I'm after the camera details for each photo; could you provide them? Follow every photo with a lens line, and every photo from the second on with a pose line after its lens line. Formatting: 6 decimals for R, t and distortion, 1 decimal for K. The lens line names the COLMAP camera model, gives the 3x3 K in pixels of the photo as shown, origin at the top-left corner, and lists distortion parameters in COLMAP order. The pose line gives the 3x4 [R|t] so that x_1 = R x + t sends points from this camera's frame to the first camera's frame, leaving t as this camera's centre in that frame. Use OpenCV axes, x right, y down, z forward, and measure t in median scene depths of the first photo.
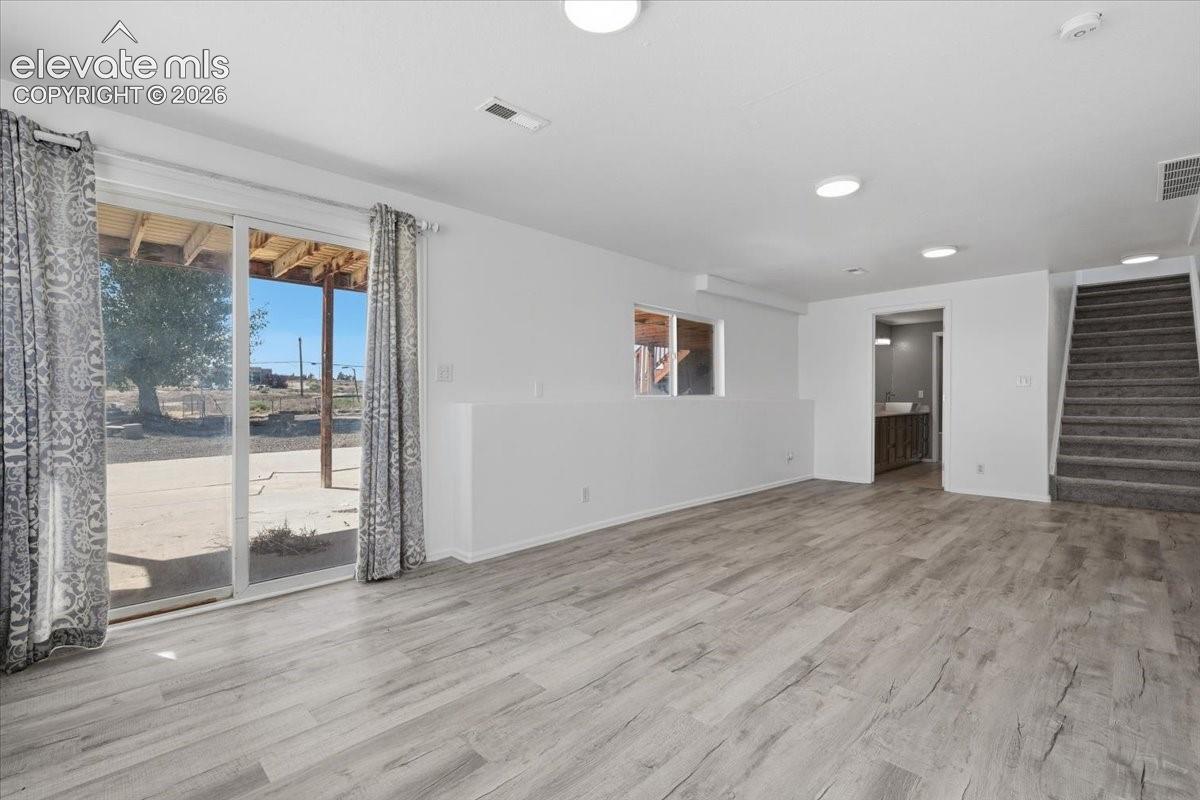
lens RADIAL K [[542.9, 0, 594.2], [0, 542.9, 397.9], [0, 0, 1]] dist [0.001494, -0.000232]
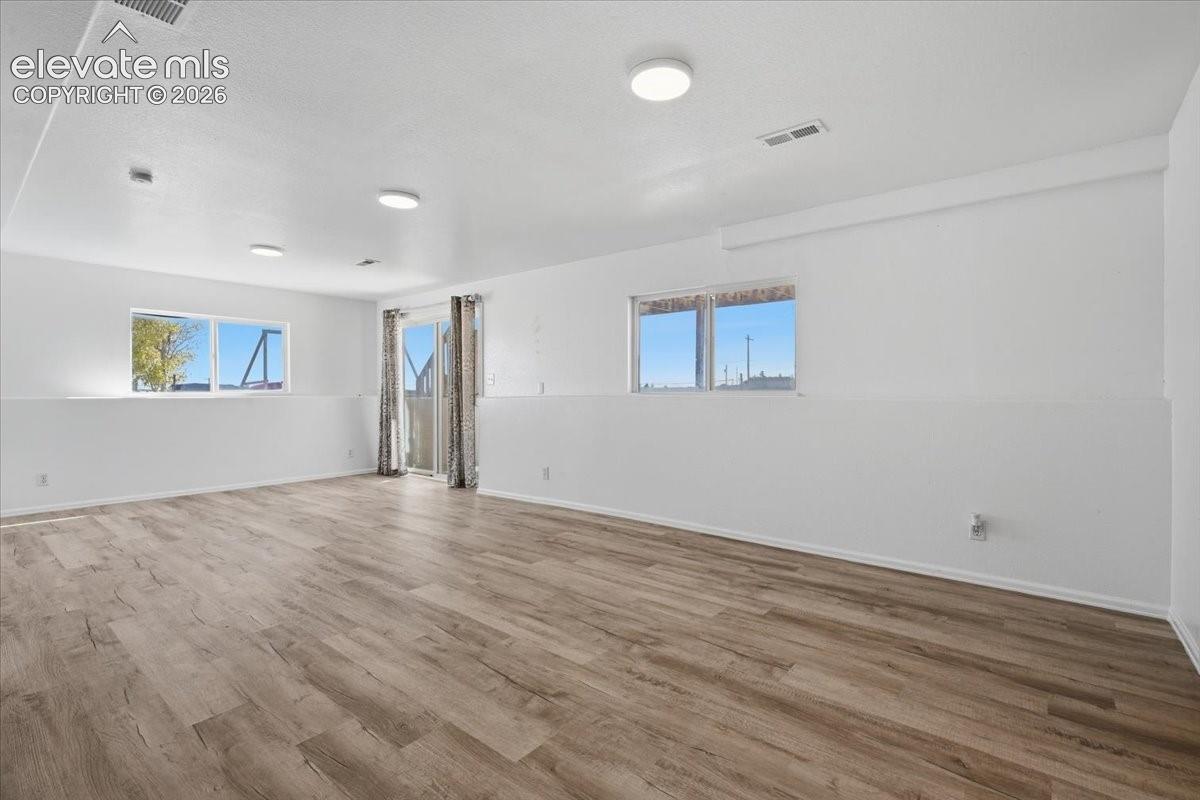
lens RADIAL K [[542.9, 0, 568.5], [0, 542.9, 397.0], [0, 0, 1]] dist [0.001494, -0.000232]
pose [[0.069870, 0.008658, -0.997519, 1.758338], [-0.001272, 0.999962, 0.008590, 0.007985], [0.997555, 0.000668, 0.069878, 1.462045]]
